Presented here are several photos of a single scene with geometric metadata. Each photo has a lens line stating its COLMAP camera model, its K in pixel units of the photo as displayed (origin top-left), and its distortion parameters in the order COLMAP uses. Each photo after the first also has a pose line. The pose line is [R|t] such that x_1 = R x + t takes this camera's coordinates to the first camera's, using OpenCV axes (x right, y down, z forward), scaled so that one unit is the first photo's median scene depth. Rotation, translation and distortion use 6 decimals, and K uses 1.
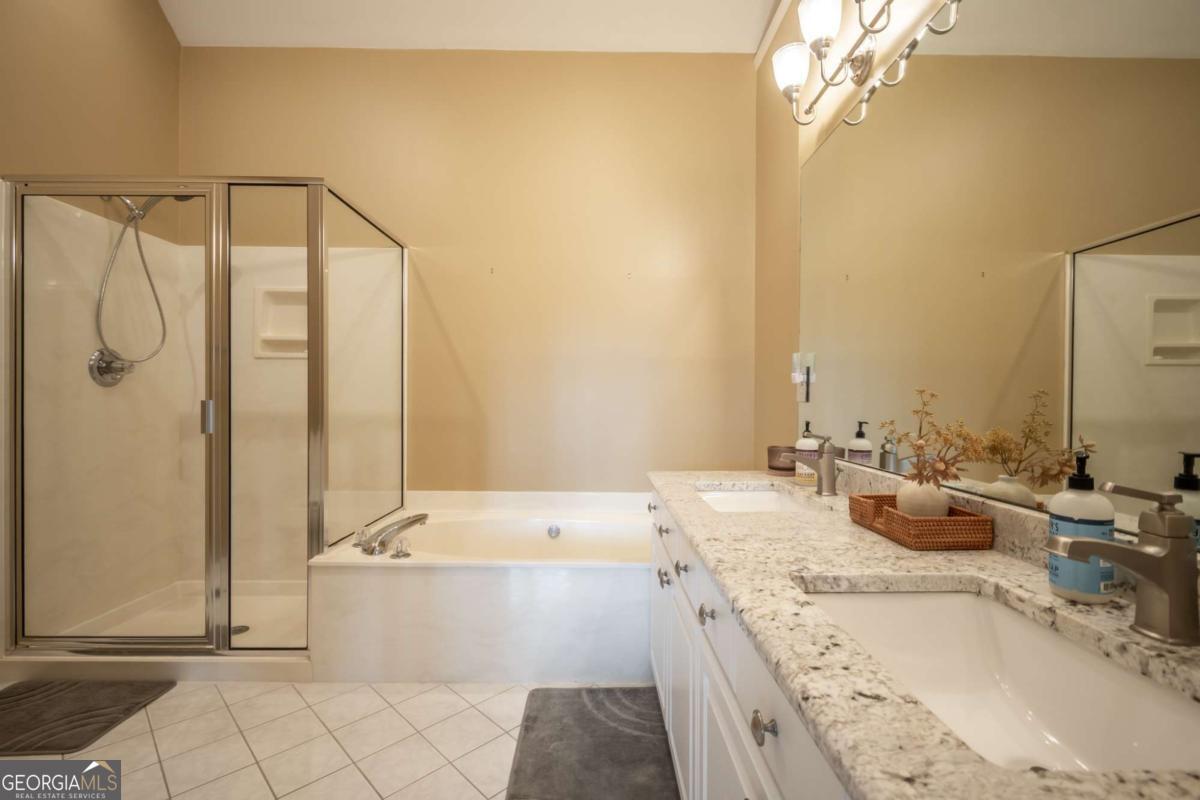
lens RADIAL K [[525.8, 0, 600.3], [0, 525.8, 401.5], [0, 0, 1]] dist [0.008446, -0.005204]
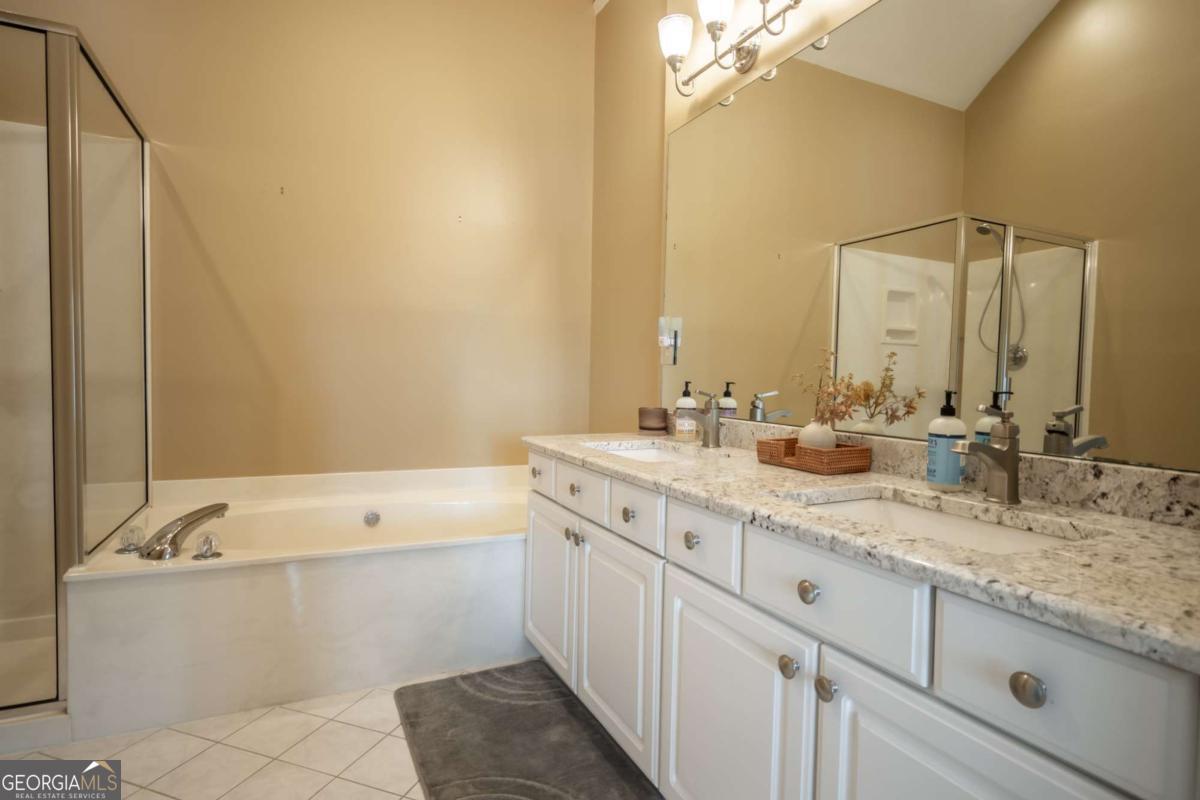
lens RADIAL K [[620.2, 0, 602.9], [0, 620.2, 400.2], [0, 0, 1]] dist [0.002596, -0.001650]
pose [[0.904055, -0.004279, 0.427395, -0.288853], [-0.013090, 0.999204, 0.037693, 0.029790], [-0.427216, -0.039672, 0.903279, -0.059165]]
